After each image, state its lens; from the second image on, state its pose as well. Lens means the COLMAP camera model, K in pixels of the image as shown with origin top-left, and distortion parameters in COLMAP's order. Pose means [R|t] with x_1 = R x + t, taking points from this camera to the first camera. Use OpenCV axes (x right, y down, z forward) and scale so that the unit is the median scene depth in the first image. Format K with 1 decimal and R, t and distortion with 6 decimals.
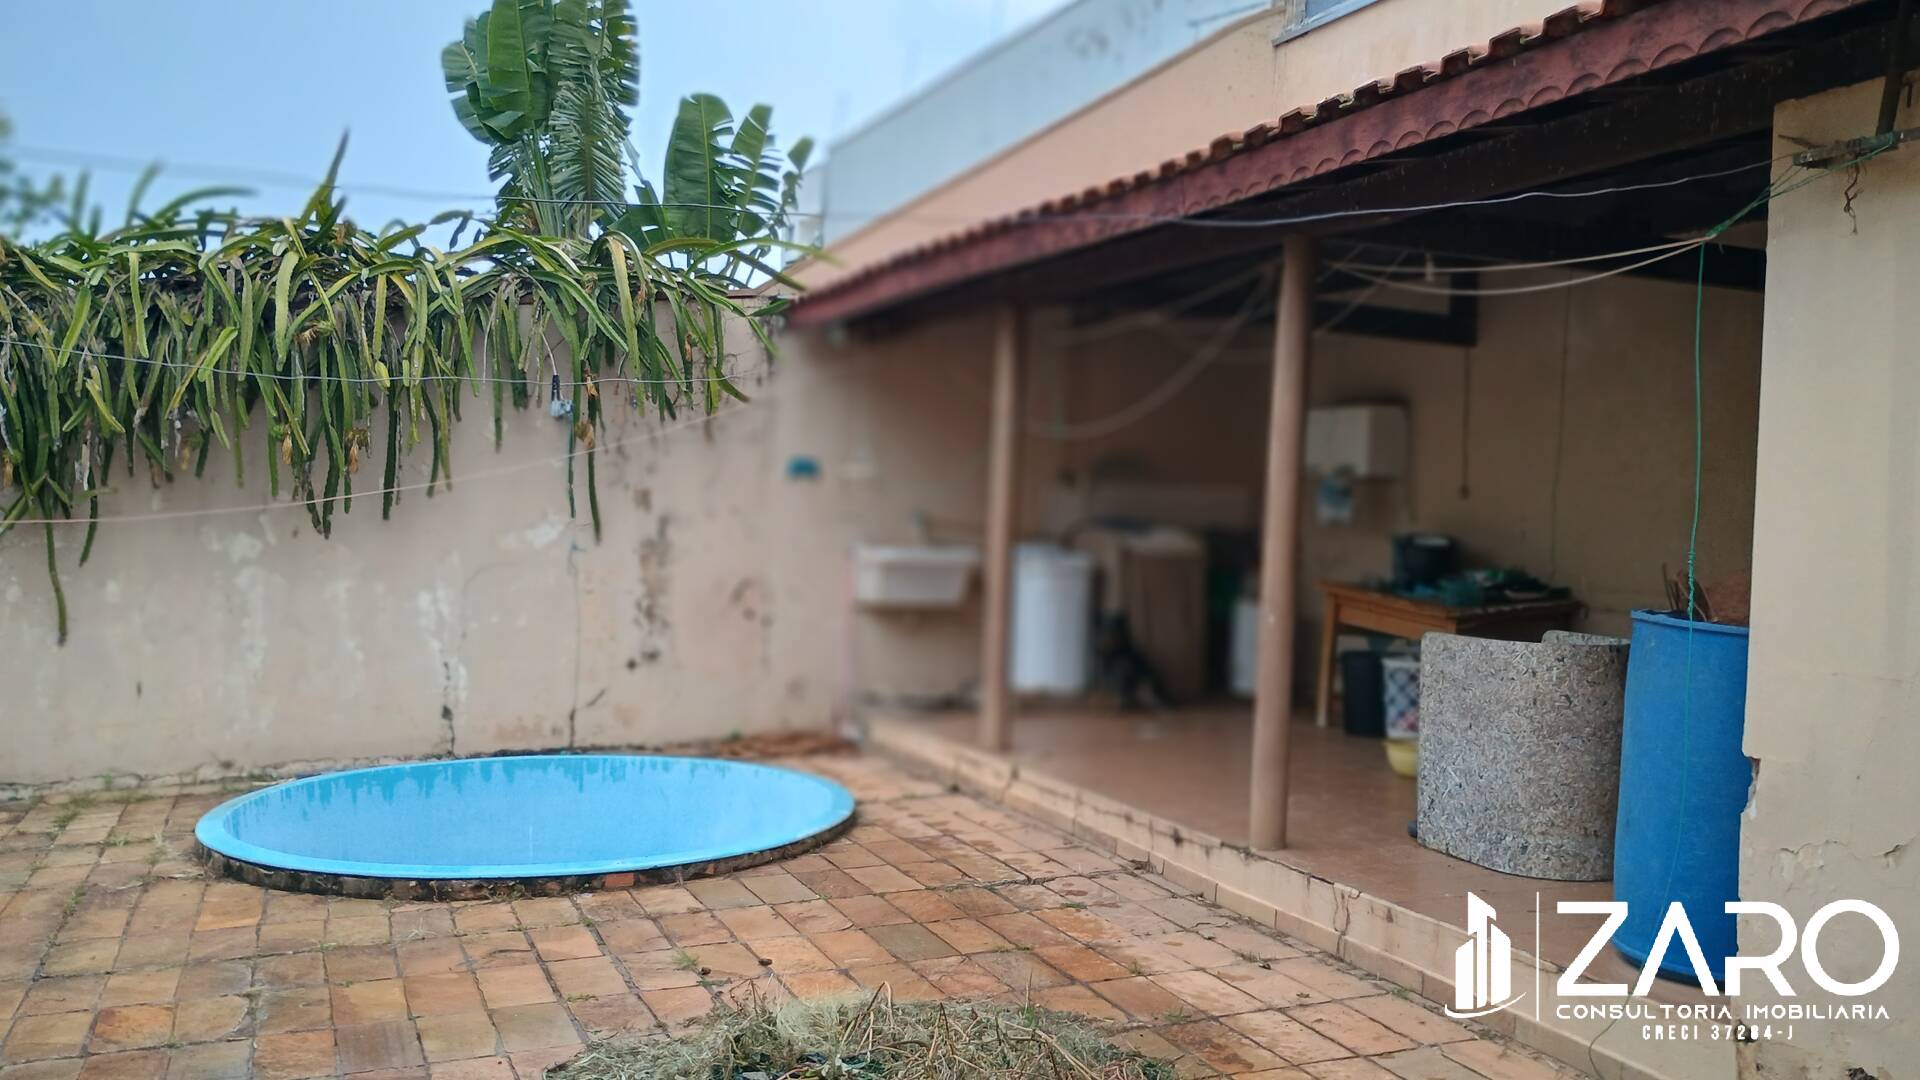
lens RADIAL K [[1650.6, 0, 959.1], [0, 1650.6, 538.6], [0, 0, 1]] dist [0.050232, -0.071830]
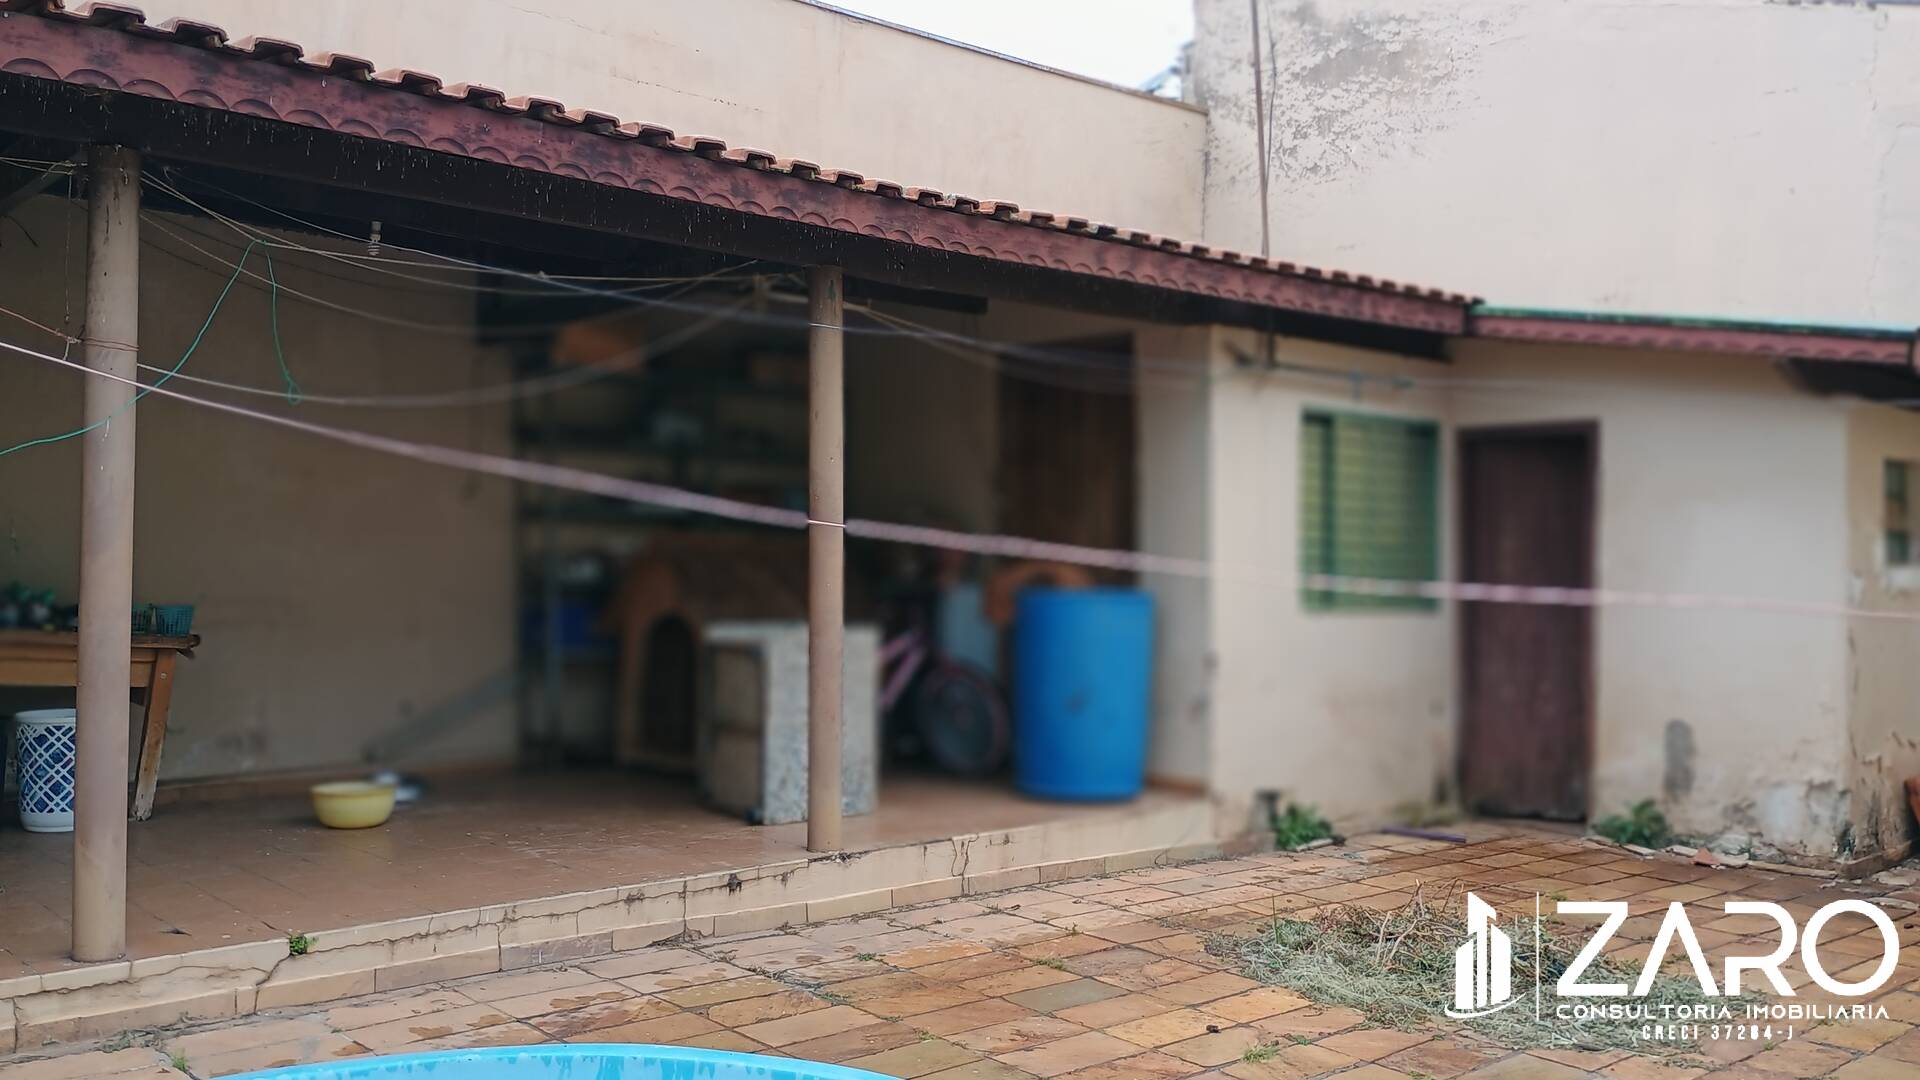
lens RADIAL K [[1650.6, 0, 959.7], [0, 1650.6, 543.1], [0, 0, 1]] dist [0.050232, -0.071830]
pose [[-0.336319, -0.021114, 0.941512, -0.782590], [-0.002065, 0.999763, 0.021682, -0.027739], [-0.941746, 0.005348, -0.336282, 1.215151]]
